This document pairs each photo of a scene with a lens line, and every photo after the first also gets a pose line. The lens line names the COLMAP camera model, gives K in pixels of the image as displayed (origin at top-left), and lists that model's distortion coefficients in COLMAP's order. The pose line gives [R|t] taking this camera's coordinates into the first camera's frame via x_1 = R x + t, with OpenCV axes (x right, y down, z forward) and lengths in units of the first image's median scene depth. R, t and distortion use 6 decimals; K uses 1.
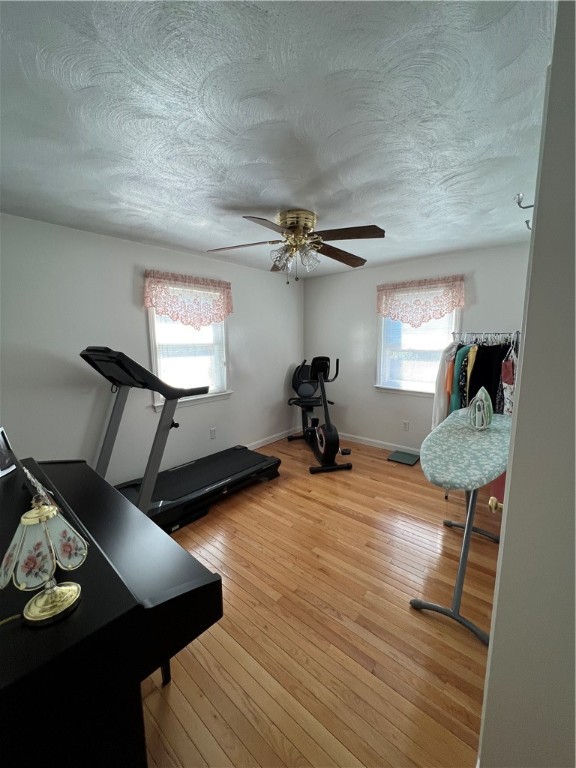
lens RADIAL K [[307.5, 0, 288.4], [0, 307.5, 384.2], [0, 0, 1]] dist [0.002574, -0.000562]
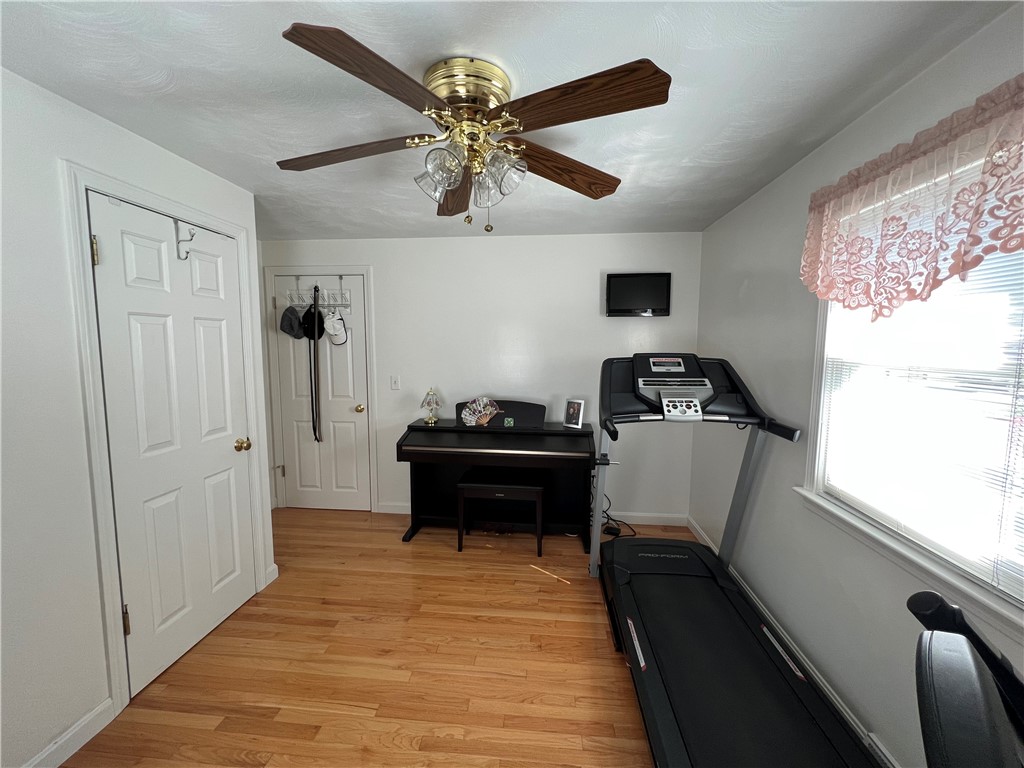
lens RADIAL K [[410.1, 0, 511.2], [0, 410.1, 383.3], [0, 0, 1]] dist [0.002574, -0.000562]
pose [[-0.811017, 0.068100, -0.581046, 0.386095], [-0.074721, 0.973009, 0.218335, -0.268603], [0.580232, 0.220490, -0.784038, 1.758523]]
